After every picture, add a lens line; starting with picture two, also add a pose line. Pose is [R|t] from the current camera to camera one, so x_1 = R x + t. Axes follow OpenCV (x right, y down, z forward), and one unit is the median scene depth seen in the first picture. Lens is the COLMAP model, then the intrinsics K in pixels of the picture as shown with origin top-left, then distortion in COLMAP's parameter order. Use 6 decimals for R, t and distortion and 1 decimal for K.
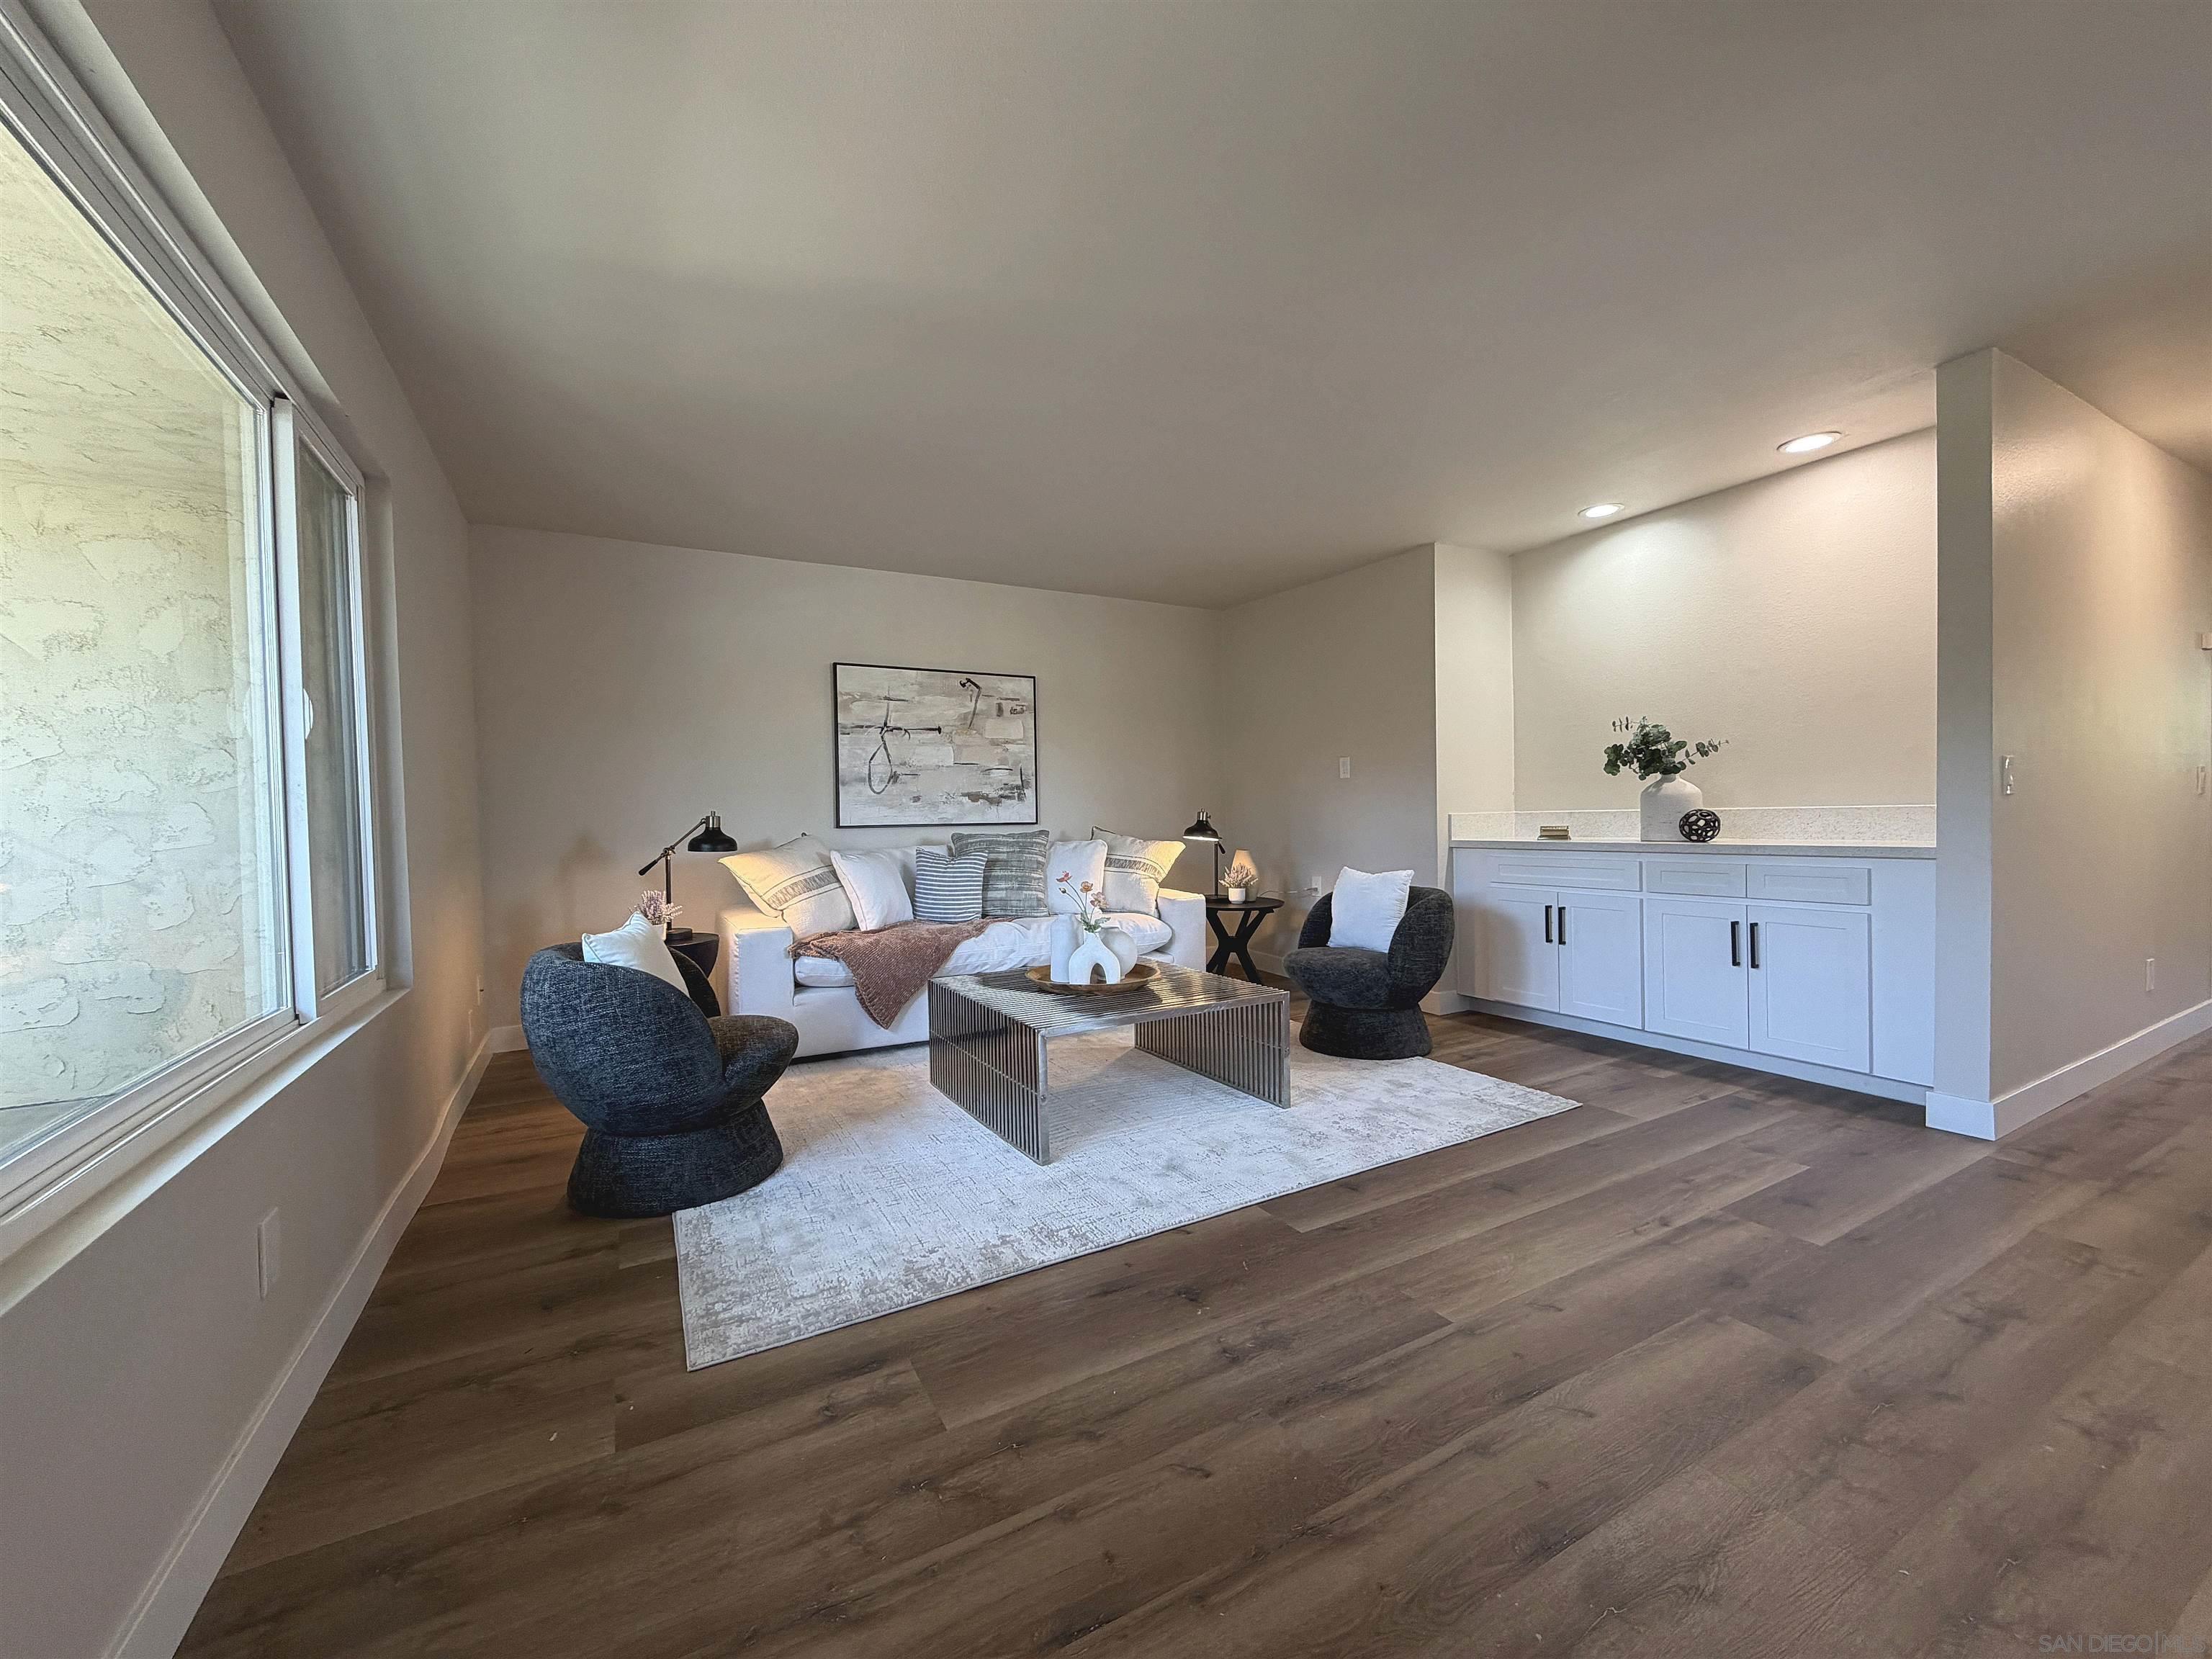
lens RADIAL K [[872.6, 0, 1106.0], [0, 872.6, 829.5], [0, 0, 1]] dist [0.001321, -0.005059]
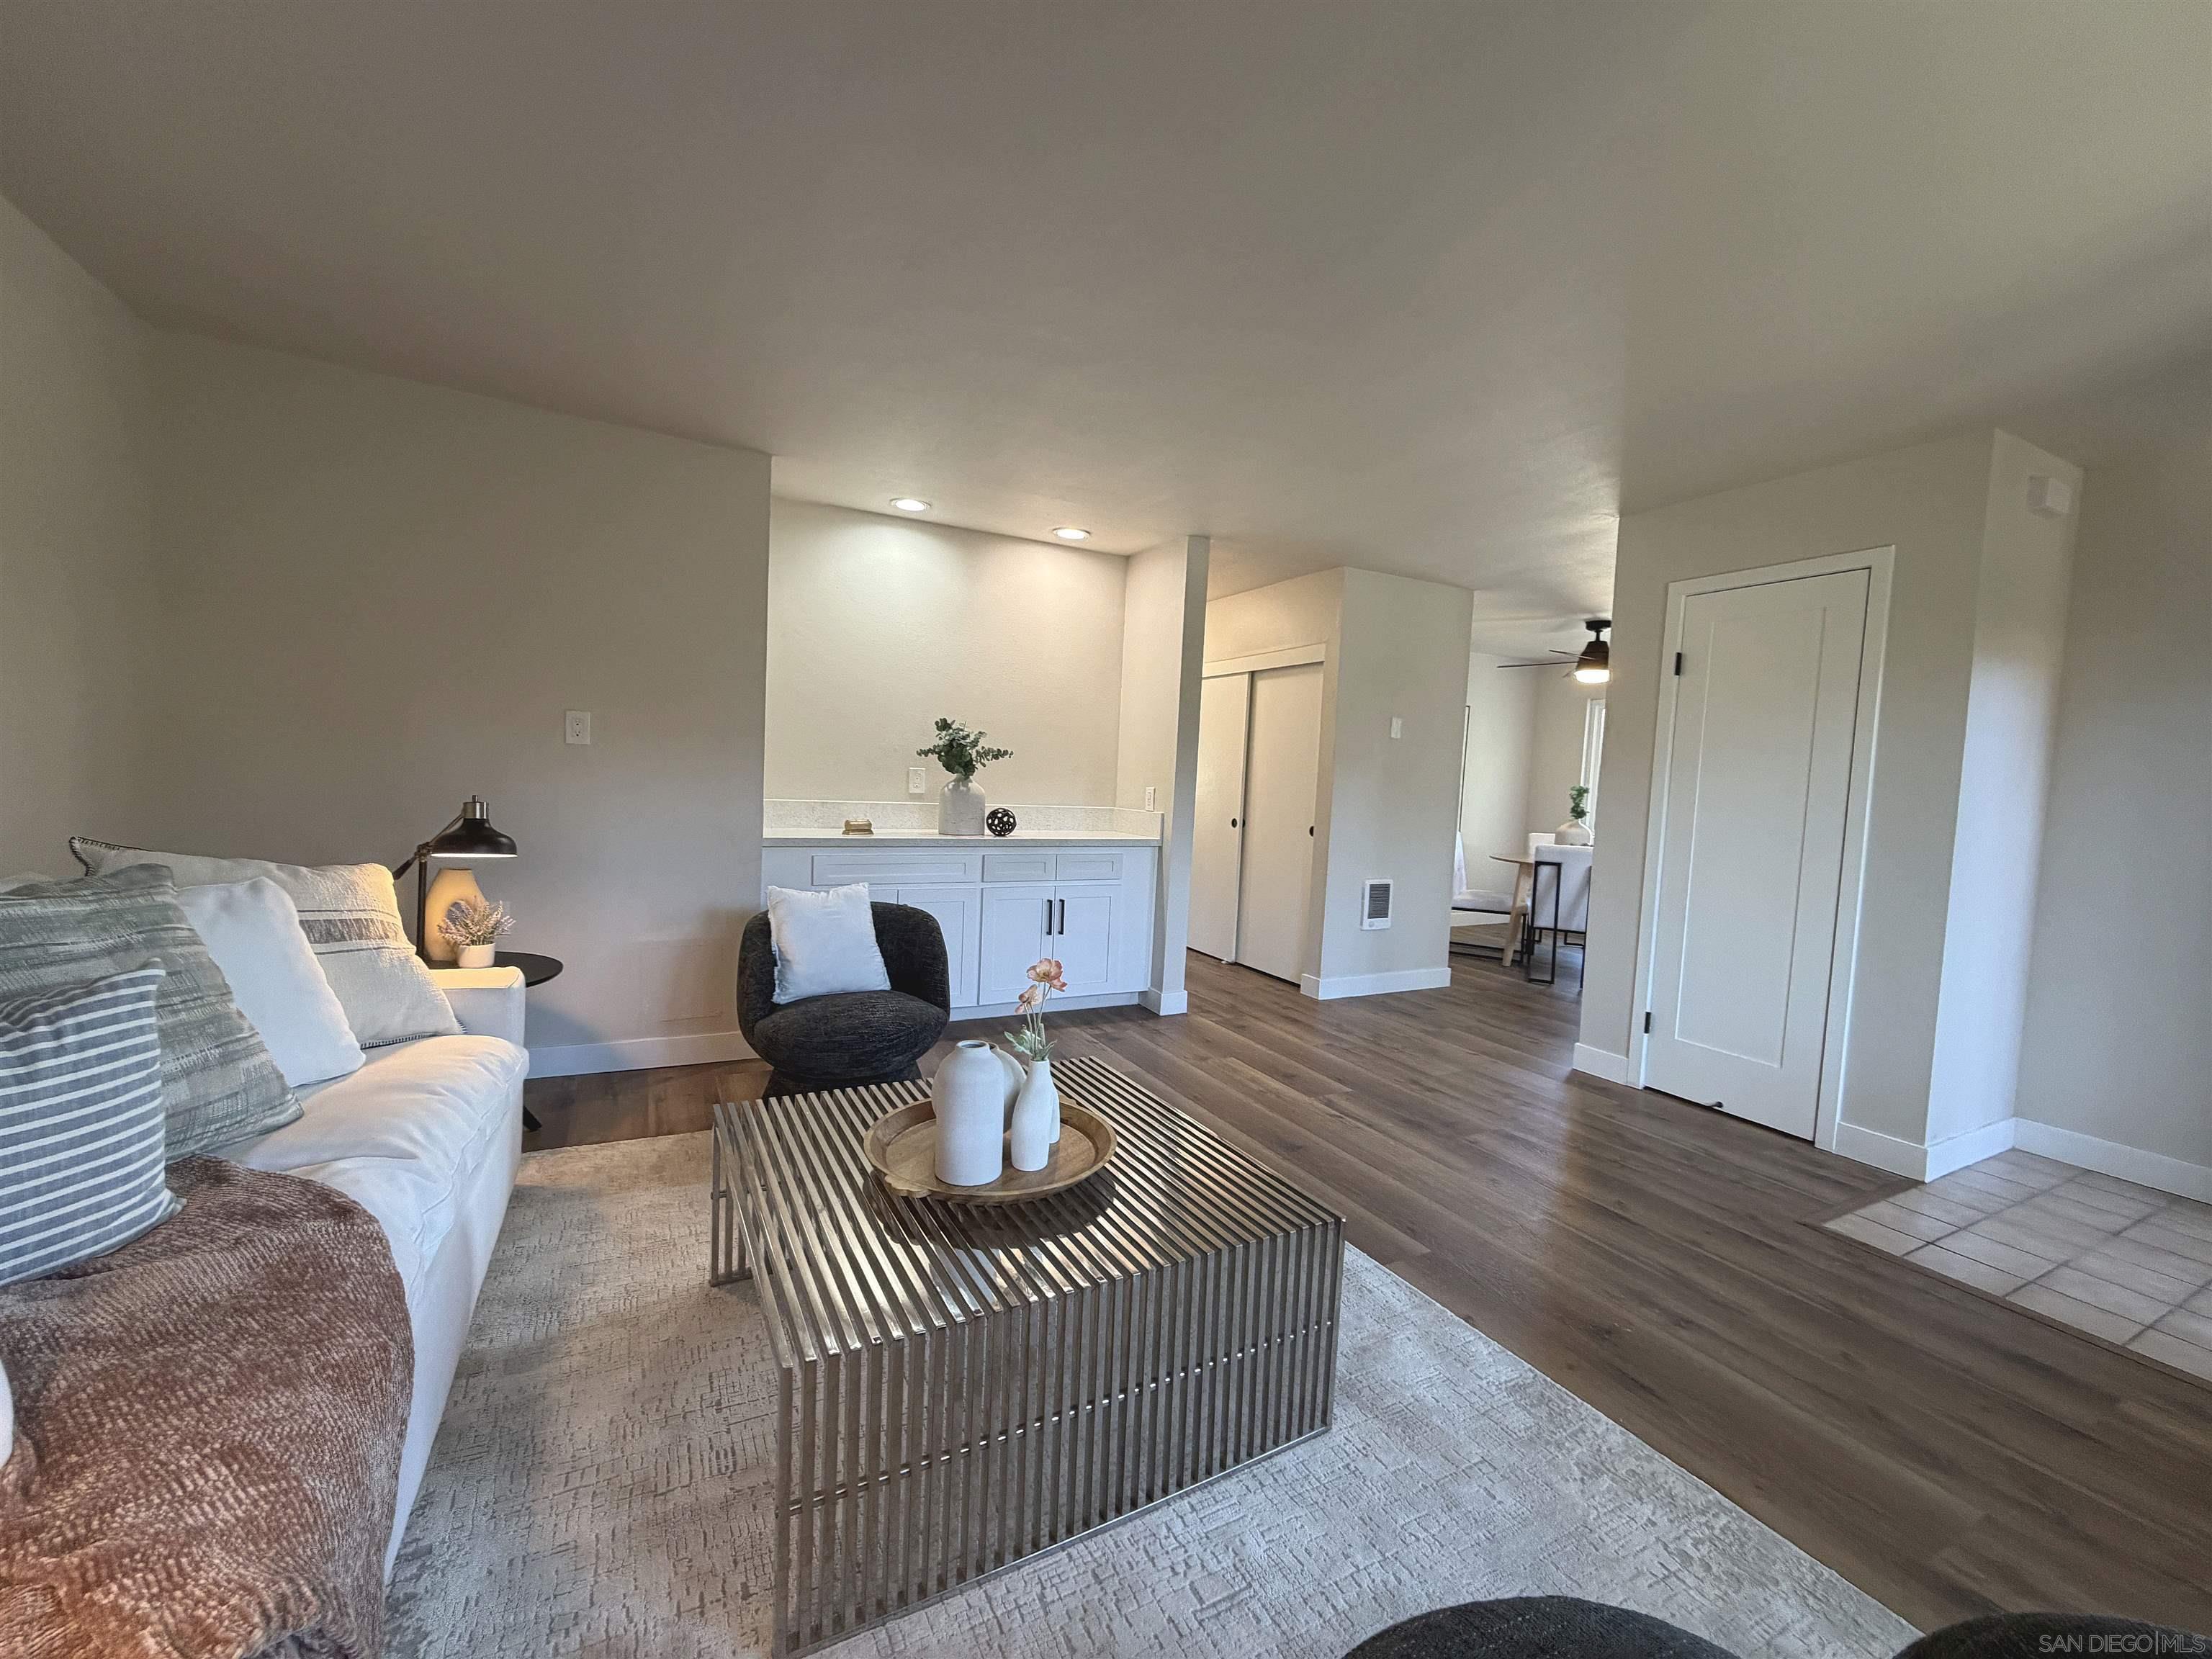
lens RADIAL K [[872.6, 0, 1106.0], [0, 872.6, 829.5], [0, 0, 1]] dist [0.001321, -0.005059]
pose [[0.052331, -0.040728, 0.997799, -0.680640], [-0.020553, 0.998912, 0.041851, -0.064146], [-0.998418, -0.022697, 0.051437, 1.122929]]
